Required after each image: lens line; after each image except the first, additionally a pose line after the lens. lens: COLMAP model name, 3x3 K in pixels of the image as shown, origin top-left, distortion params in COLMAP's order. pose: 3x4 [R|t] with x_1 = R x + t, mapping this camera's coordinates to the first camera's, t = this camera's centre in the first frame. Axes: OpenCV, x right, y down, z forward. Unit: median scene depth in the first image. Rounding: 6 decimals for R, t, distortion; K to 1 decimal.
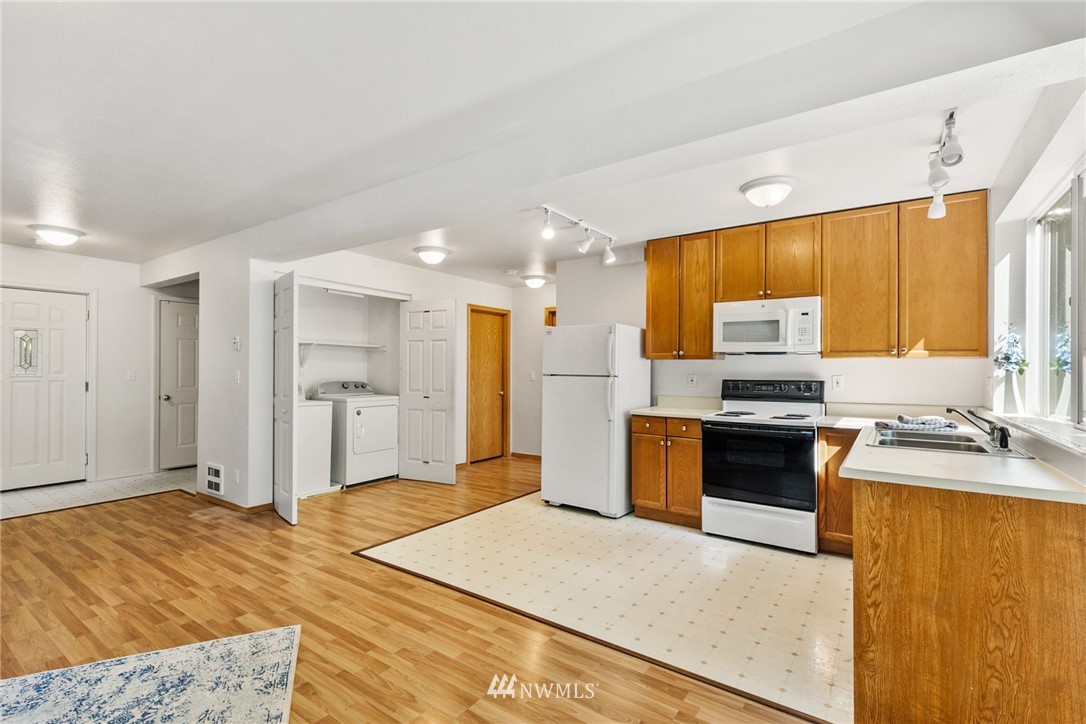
lens RADIAL K [[492.4, 0, 547.5], [0, 492.4, 367.7], [0, 0, 1]] dist [-0.004036, 0.000454]
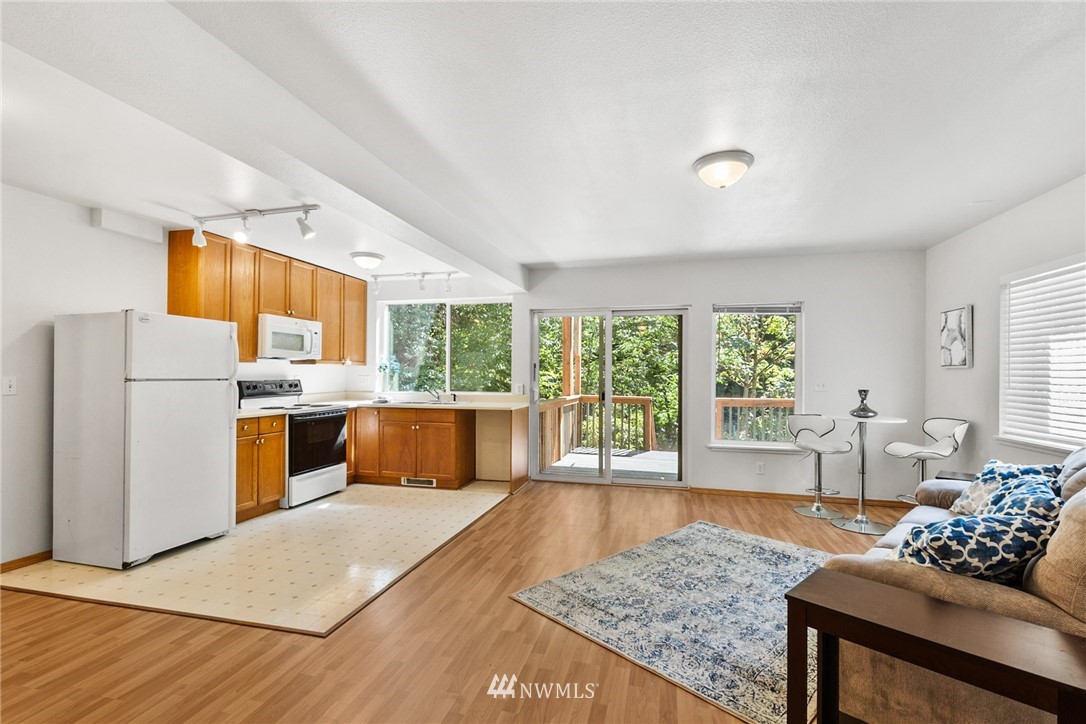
lens RADIAL K [[492.4, 0, 547.3], [0, 492.4, 366.8], [0, 0, 1]] dist [-0.004036, 0.000454]
pose [[-0.346452, 0.003510, 0.938061, -1.217511], [-0.008415, 0.999941, -0.006849, -0.006800], [-0.938030, -0.010266, -0.346402, 0.990639]]
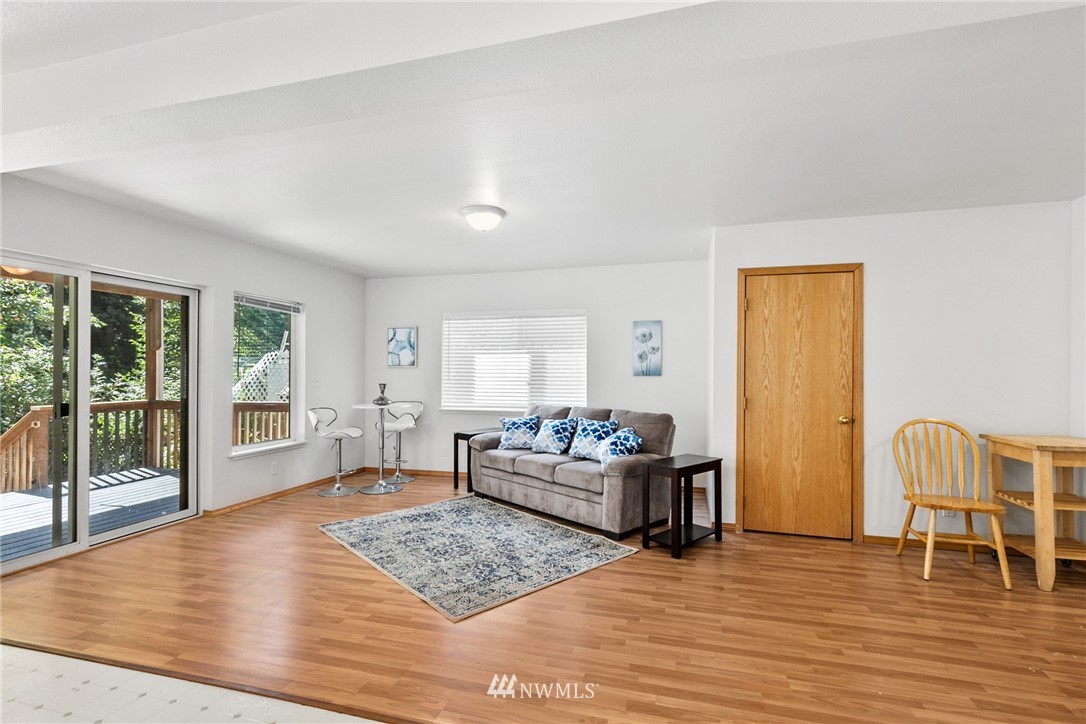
lens RADIAL K [[492.4, 0, 541.9], [0, 492.4, 365.7], [0, 0, 1]] dist [-0.004036, 0.000454]
pose [[-0.945526, -0.013993, -0.325244, -0.247846], [-0.008560, 0.999799, -0.018129, 0.002656], [0.325433, -0.014358, -0.945456, 1.530430]]
